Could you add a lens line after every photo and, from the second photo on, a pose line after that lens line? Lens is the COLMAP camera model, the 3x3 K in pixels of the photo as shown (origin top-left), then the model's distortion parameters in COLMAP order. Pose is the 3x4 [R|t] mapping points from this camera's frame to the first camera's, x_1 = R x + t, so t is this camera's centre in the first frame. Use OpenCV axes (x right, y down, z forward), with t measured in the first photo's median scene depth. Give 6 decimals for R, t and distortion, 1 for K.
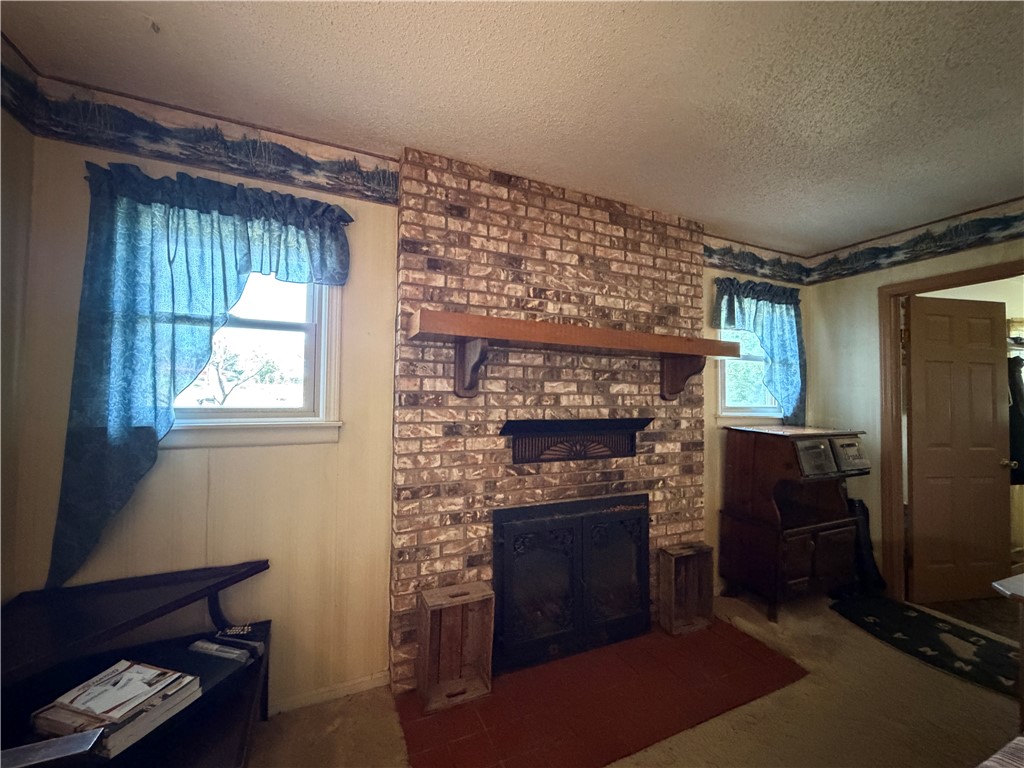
lens RADIAL K [[409.4, 0, 511.2], [0, 409.4, 384.5], [0, 0, 1]] dist [-0.001728, 0.000793]
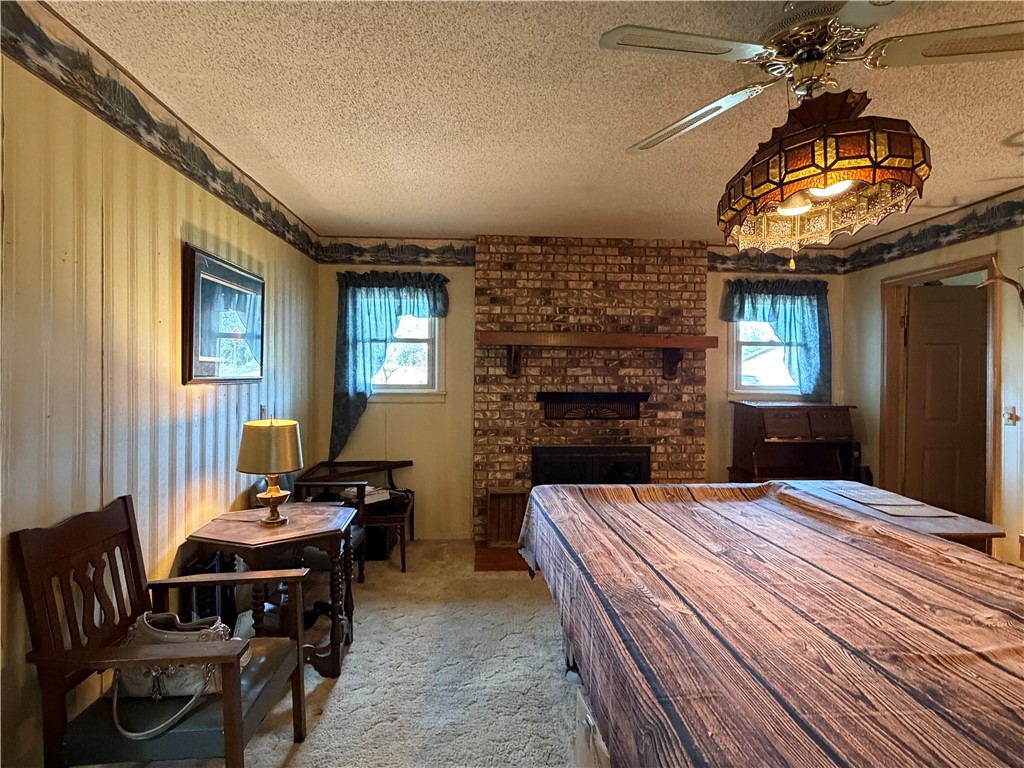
lens RADIAL K [[563.9, 0, 513.7], [0, 563.9, 383.7], [0, 0, 1]] dist [0.004659, 0.002888]
pose [[0.938842, -0.003682, -0.344327, 0.646302], [0.014596, 0.999470, 0.029109, -0.012711], [0.344038, -0.032354, 0.938398, -1.106014]]
